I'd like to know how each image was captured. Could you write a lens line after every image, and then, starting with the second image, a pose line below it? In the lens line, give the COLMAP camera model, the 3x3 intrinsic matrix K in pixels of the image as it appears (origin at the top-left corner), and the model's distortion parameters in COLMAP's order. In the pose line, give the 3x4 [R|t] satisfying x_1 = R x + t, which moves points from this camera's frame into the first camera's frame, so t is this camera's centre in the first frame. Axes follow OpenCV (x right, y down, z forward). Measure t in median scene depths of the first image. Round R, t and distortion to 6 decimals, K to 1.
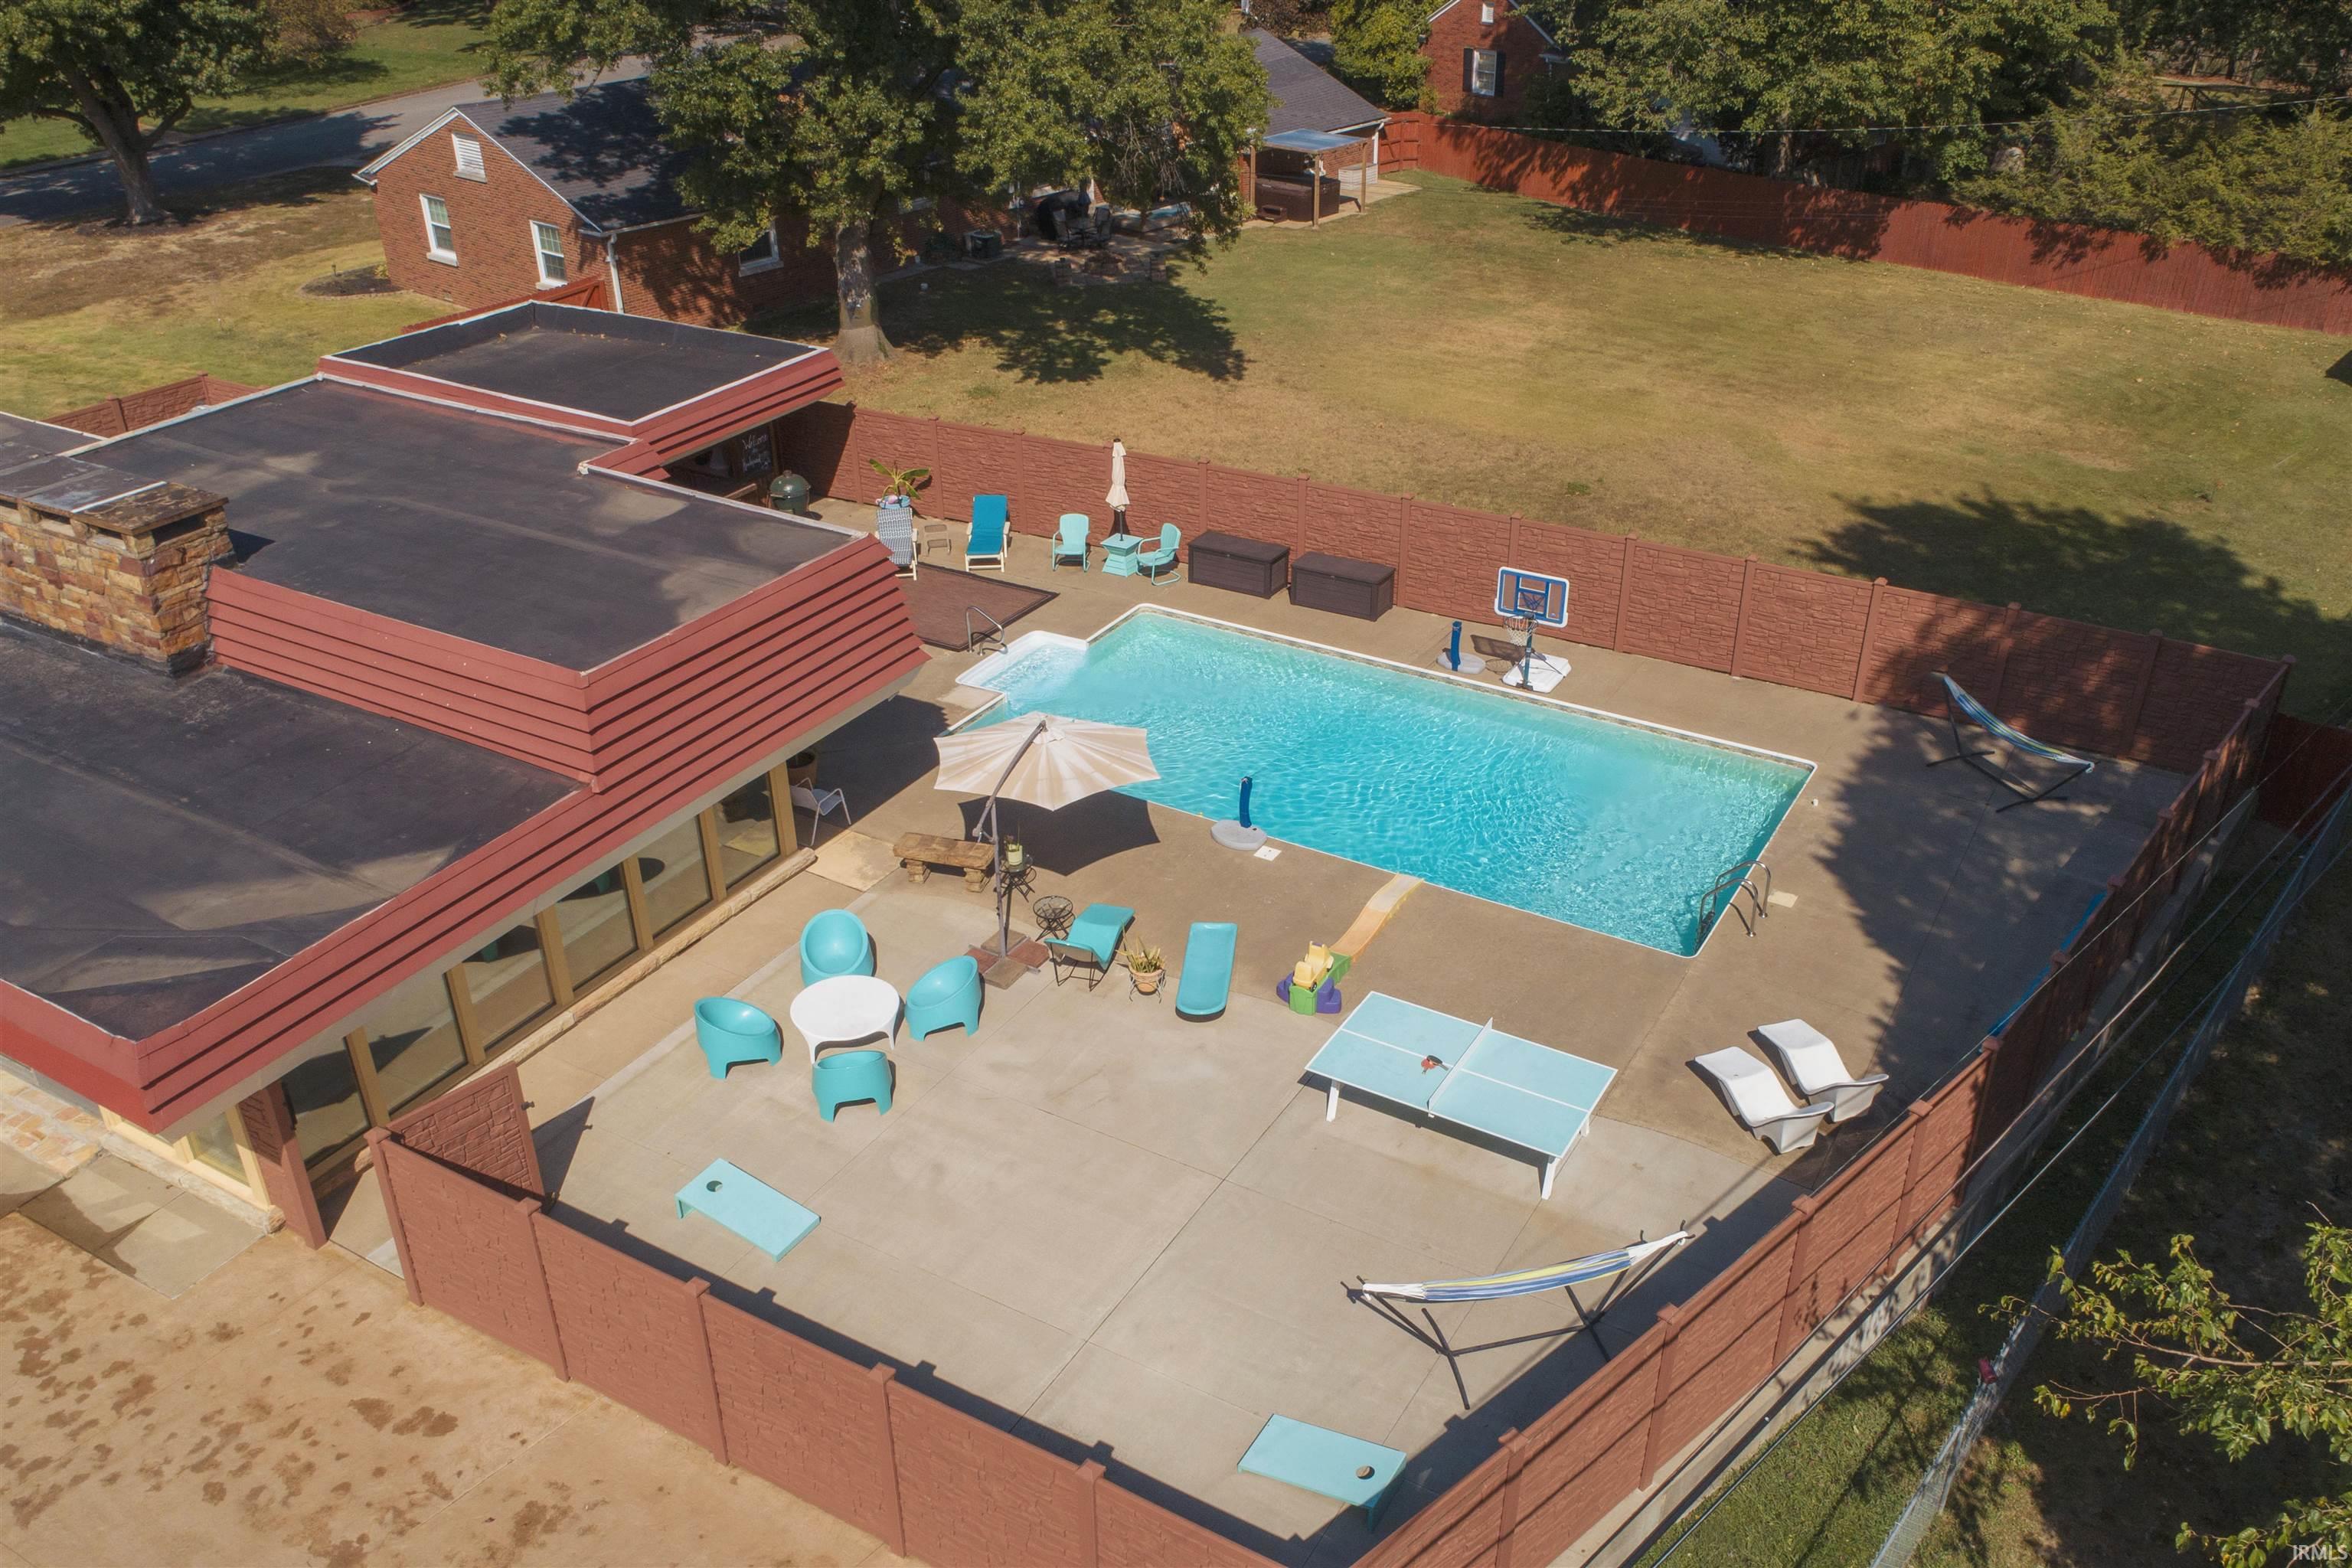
lens RADIAL K [[1844.3, 0, 1235.8], [0, 1844.3, 781.1], [0, 0, 1]] dist [0.007363, 0.003878]
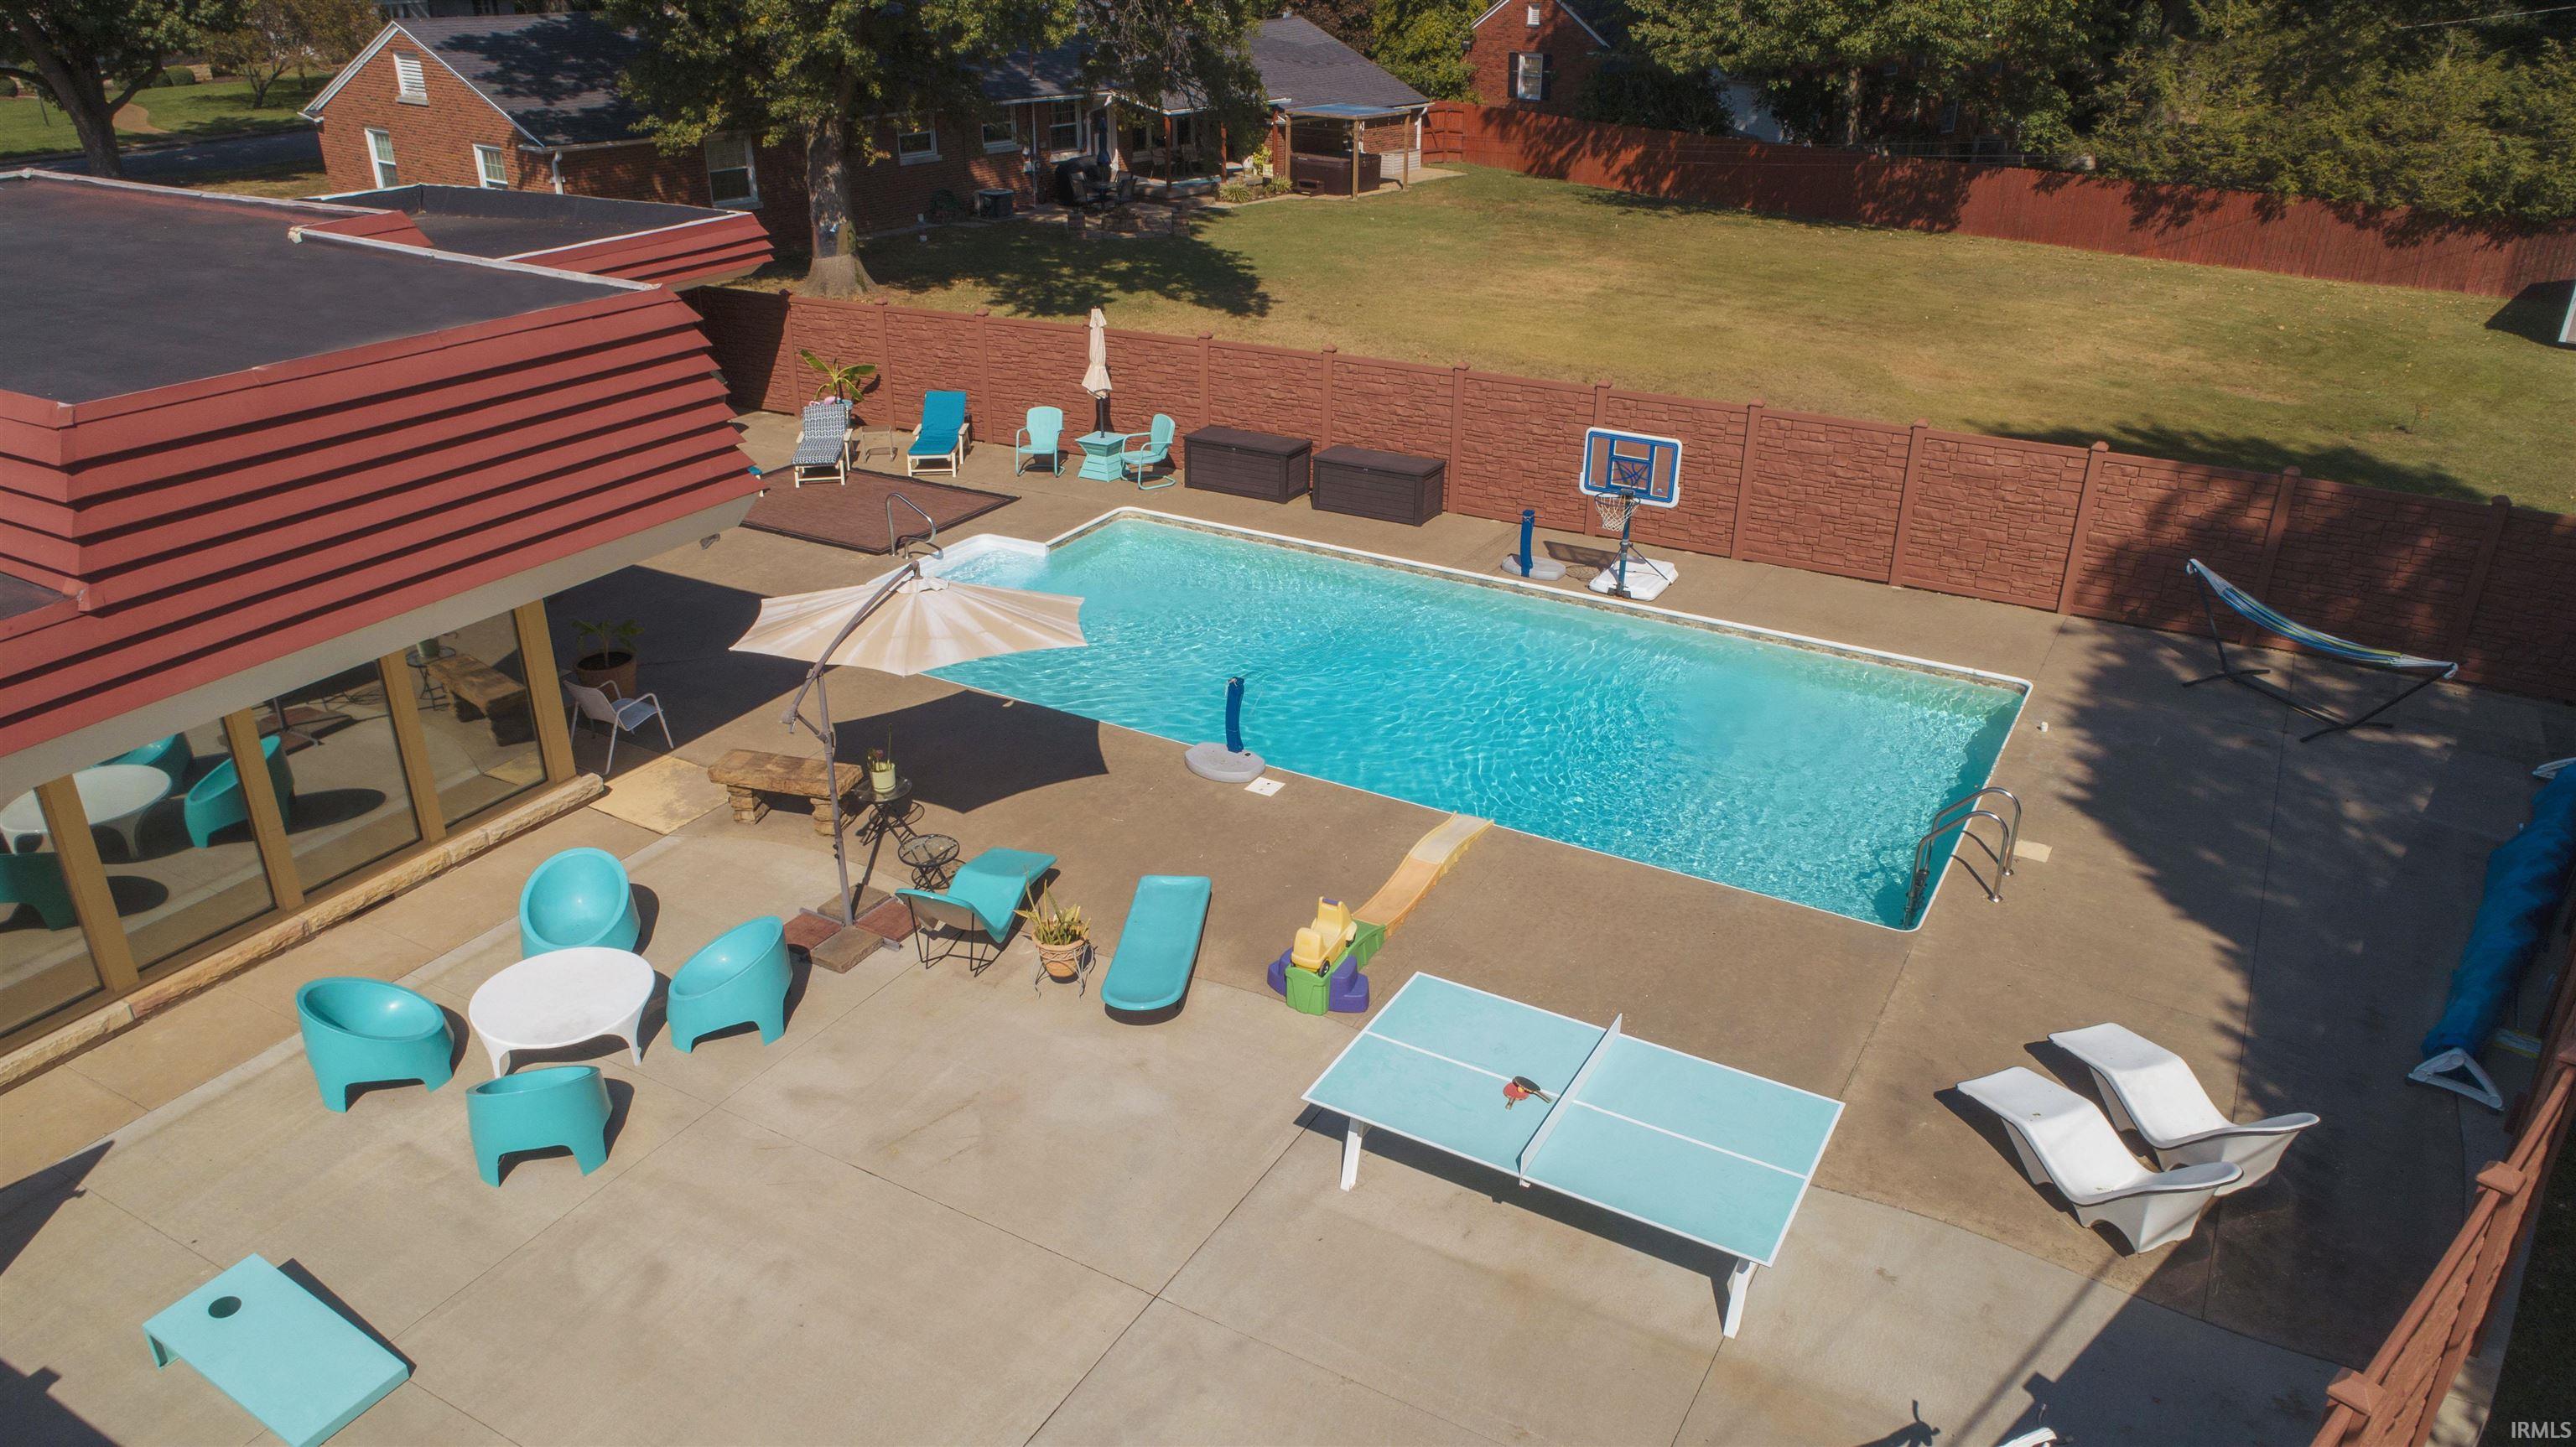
lens RADIAL K [[1700.1, 0, 1281.1], [0, 1700.1, 726.3], [0, 0, 1]] dist [0.001026, 0.000775]
pose [[0.999979, 0.004411, -0.004688, 0.022592], [-0.004730, 0.997515, -0.070294, 0.052802], [0.004366, 0.070315, 0.997515, 0.315808]]
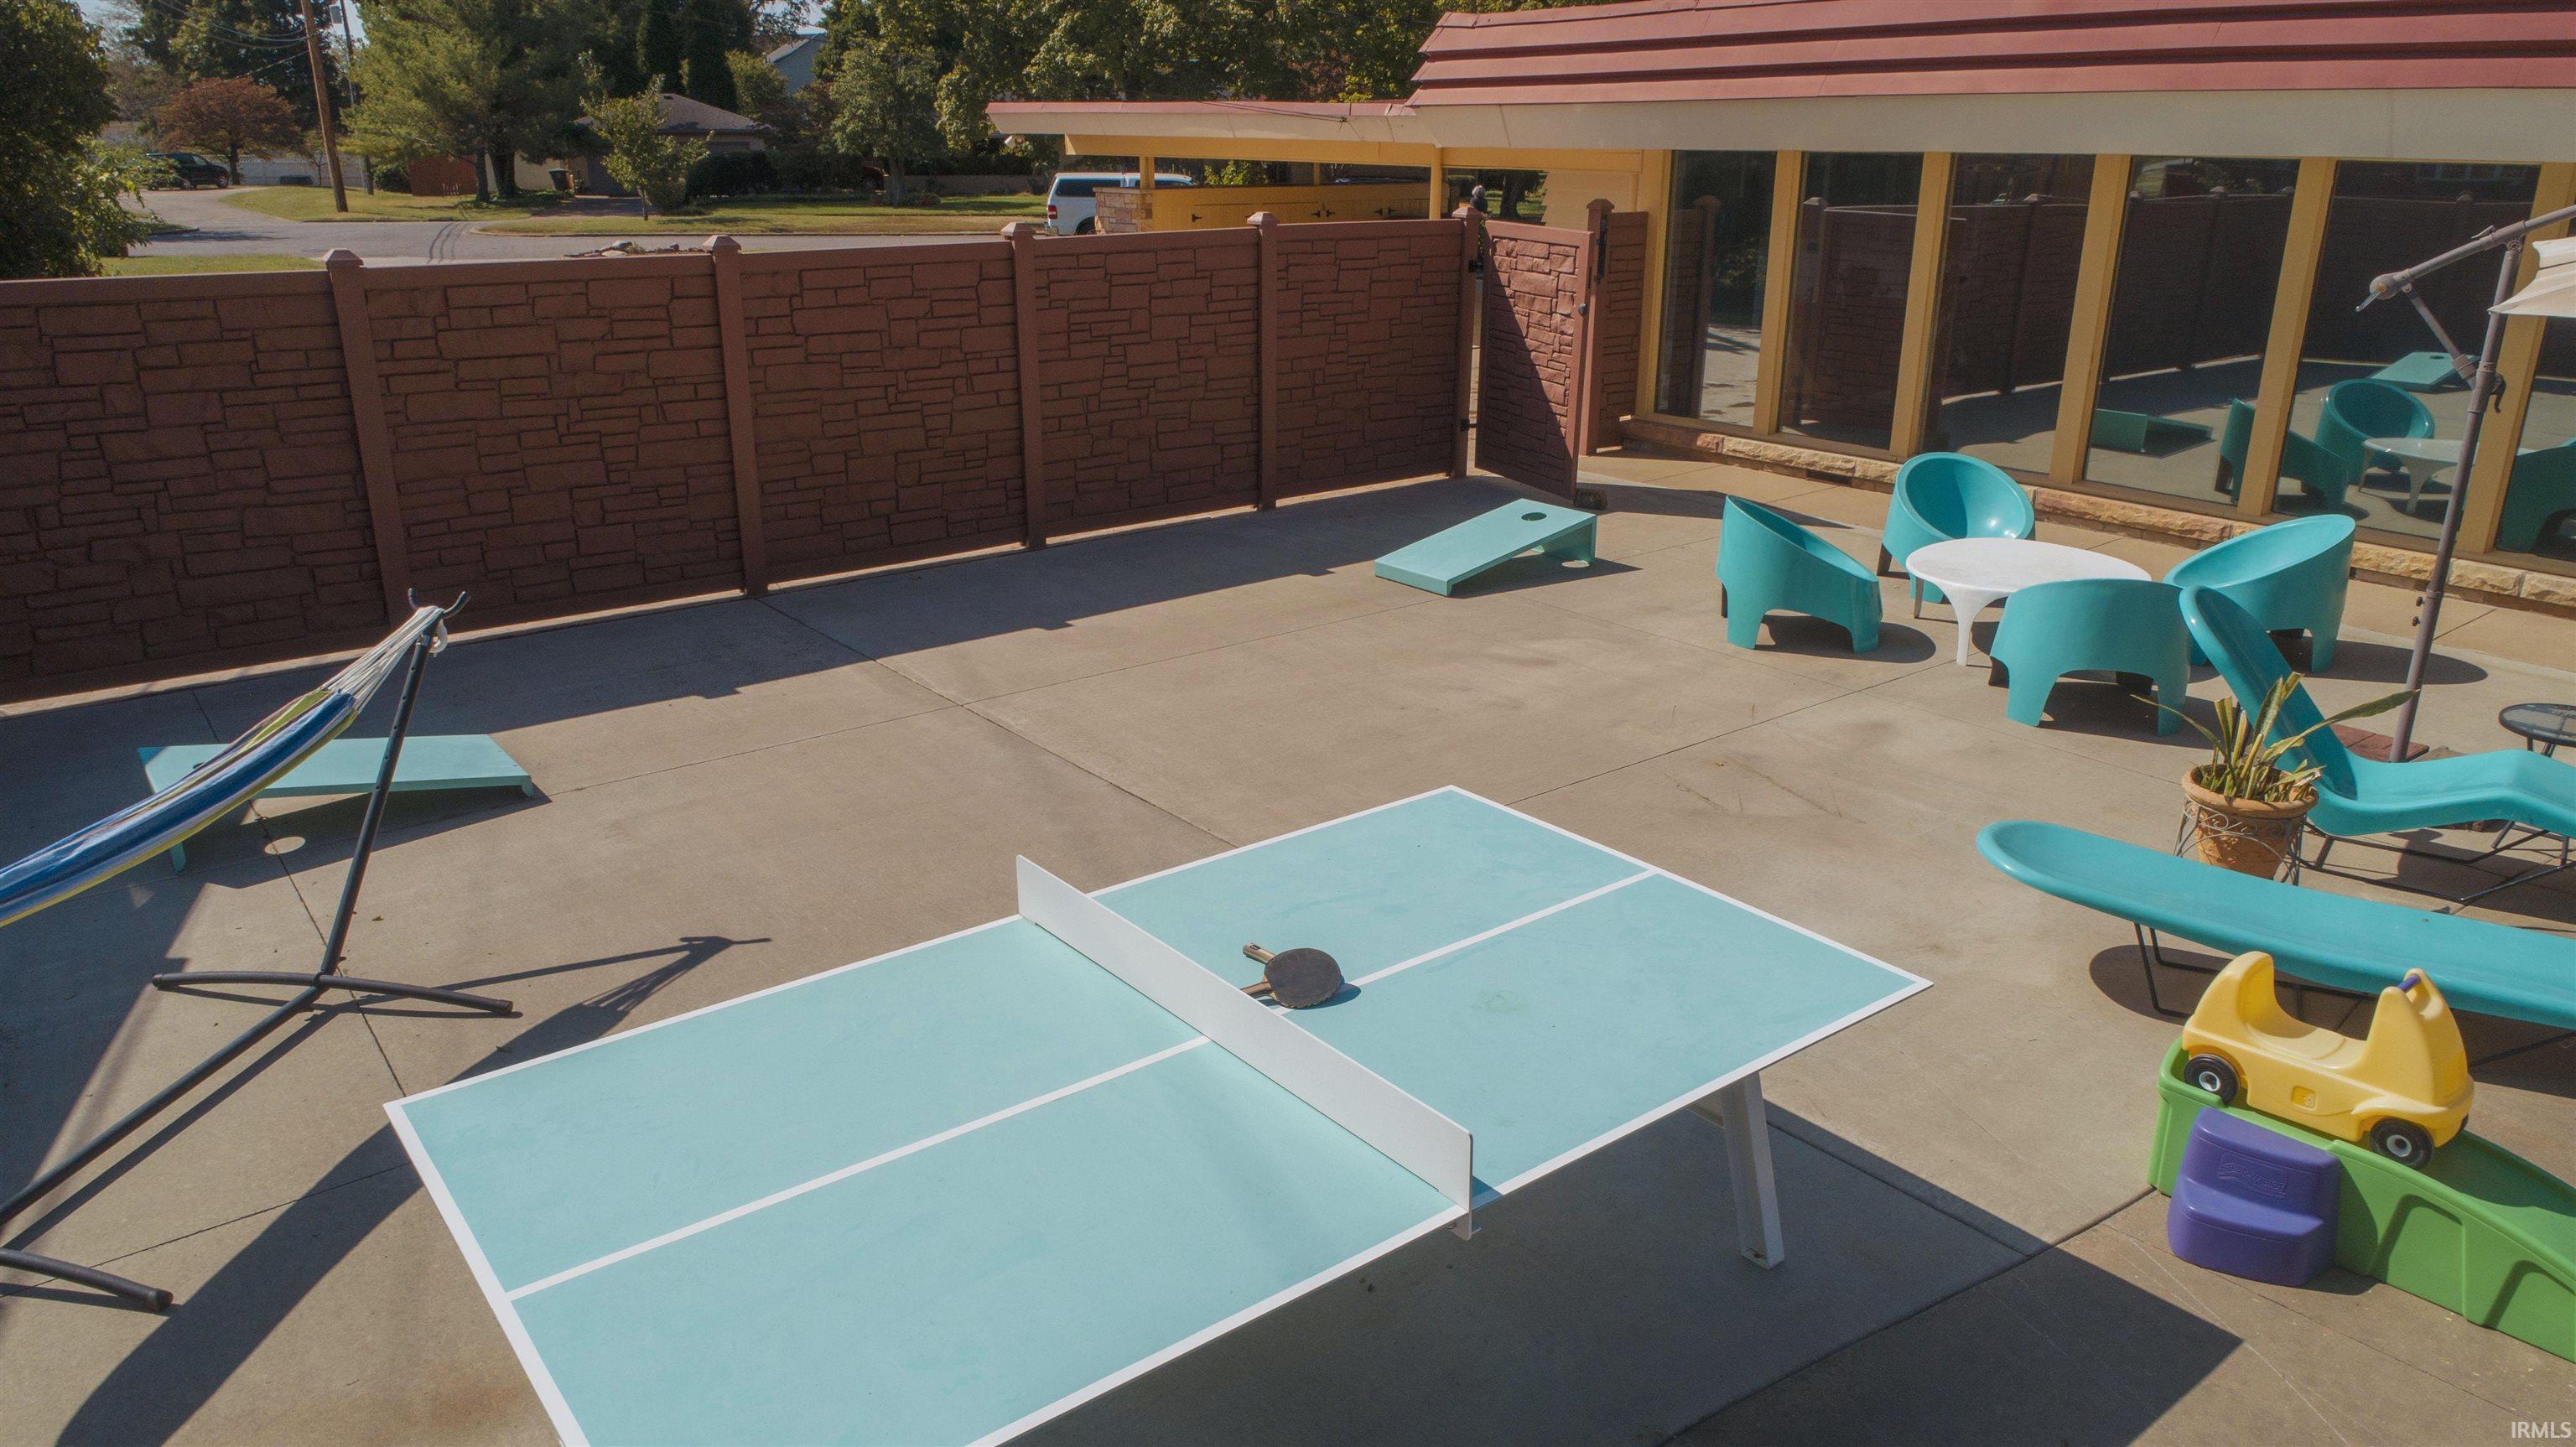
lens RADIAL K [[1746.8, 0, 1288.0], [0, 1746.8, 723.5], [0, 0, 1]] dist [-0.011677, 0.003653]
pose [[-0.383079, 0.289621, -0.877137, 0.188437], [-0.460689, 0.763146, 0.453182, 0.028646], [0.800635, 0.577692, -0.158920, 0.696206]]
